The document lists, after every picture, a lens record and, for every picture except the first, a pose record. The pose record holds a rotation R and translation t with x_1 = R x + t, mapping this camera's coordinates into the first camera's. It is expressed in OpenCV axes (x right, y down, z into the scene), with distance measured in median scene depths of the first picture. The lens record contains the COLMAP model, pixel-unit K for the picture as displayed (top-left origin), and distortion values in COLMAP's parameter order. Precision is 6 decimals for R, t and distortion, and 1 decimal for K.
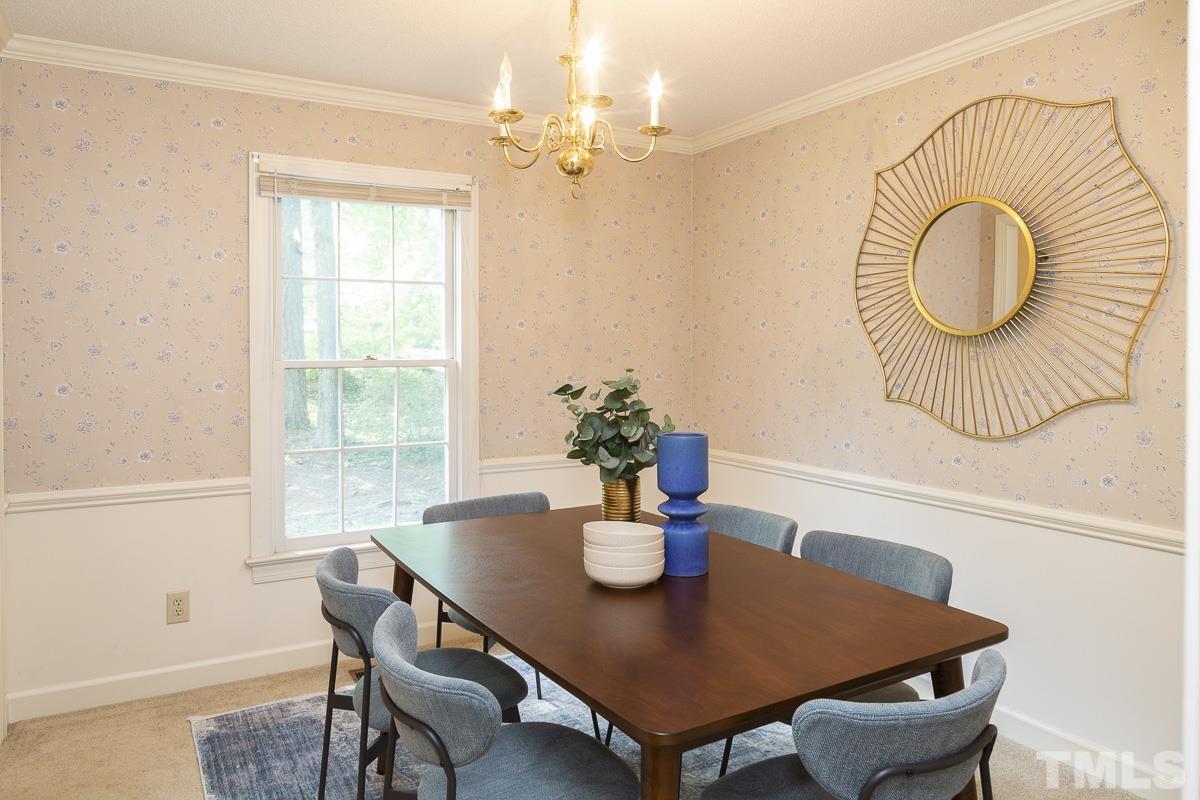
lens RADIAL K [[833.0, 0, 615.9], [0, 833.0, 363.9], [0, 0, 1]] dist [-0.002574, -0.000903]
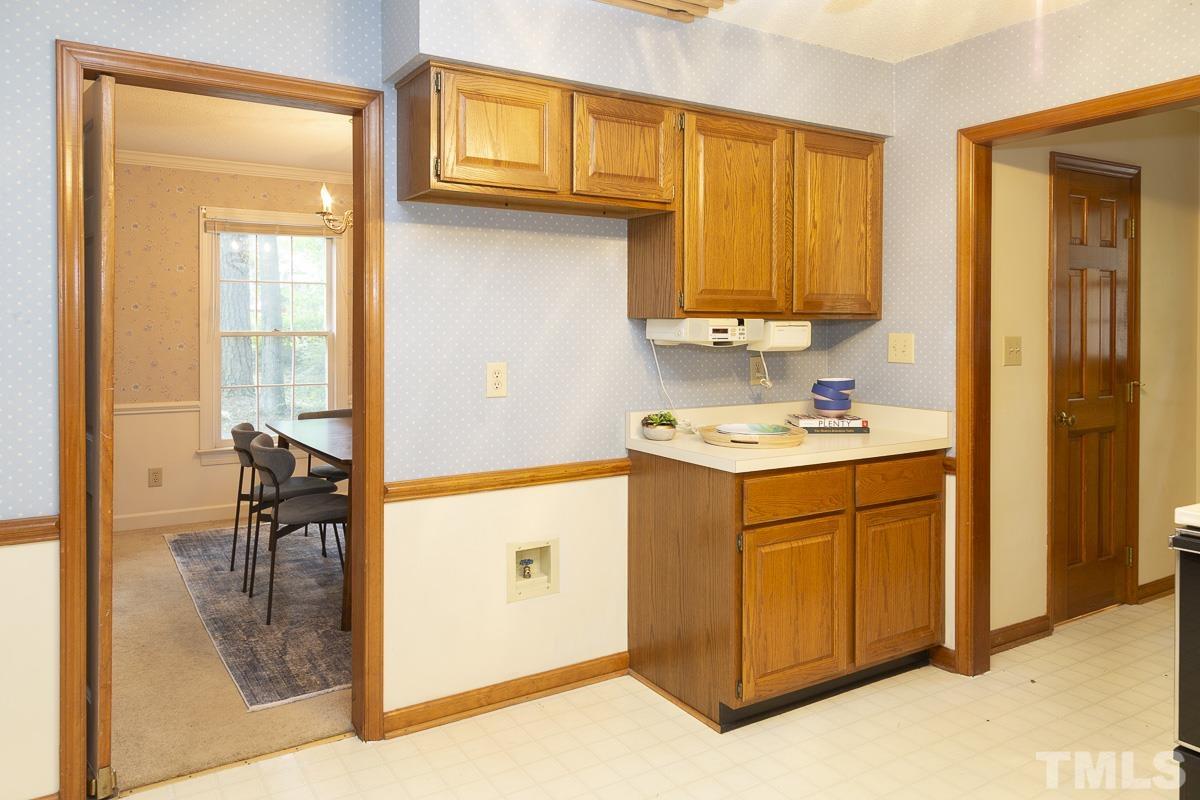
lens RADIAL K [[833.0, 0, 627.5], [0, 833.0, 339.3], [0, 0, 1]] dist [-0.002574, -0.000903]
pose [[0.998464, -0.001760, 0.055372, 0.322028], [0.002240, 0.999960, -0.008609, 0.028569], [-0.055355, 0.008720, 0.998429, -0.708636]]
